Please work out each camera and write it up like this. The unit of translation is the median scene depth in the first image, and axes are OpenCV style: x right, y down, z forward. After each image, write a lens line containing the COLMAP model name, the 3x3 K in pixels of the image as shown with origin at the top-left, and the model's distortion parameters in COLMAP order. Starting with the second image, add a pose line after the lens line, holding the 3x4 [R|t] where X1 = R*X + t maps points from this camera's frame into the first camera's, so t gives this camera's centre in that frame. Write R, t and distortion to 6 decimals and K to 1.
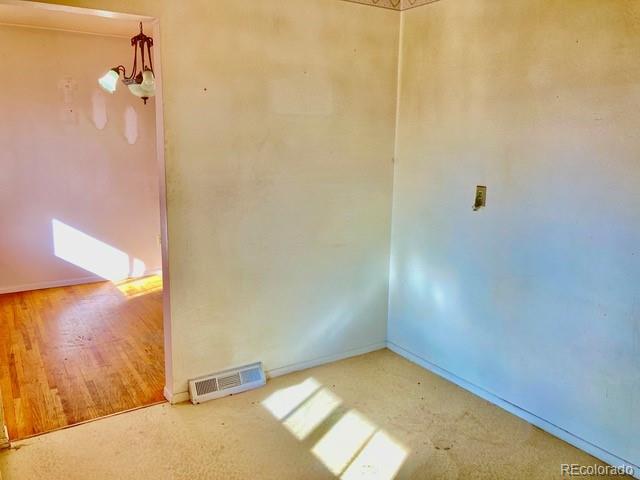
lens RADIAL K [[526.1, 0, 334.2], [0, 526.1, 227.8], [0, 0, 1]] dist [0.033035, -0.006866]
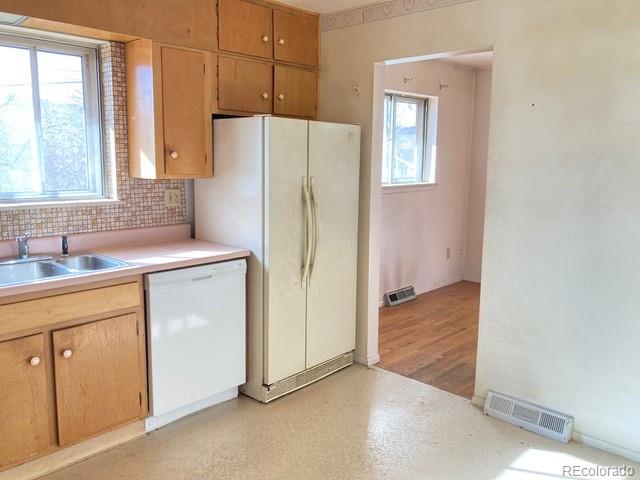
lens RADIAL K [[534.4, 0, 315.9], [0, 534.4, 229.8], [0, 0, 1]] dist [0.032618, -0.006824]
pose [[0.225184, 0.121716, -0.966684, 0.600555], [-0.167277, 0.982264, 0.084712, -0.046936], [0.959849, 0.142628, 0.241551, 0.371977]]
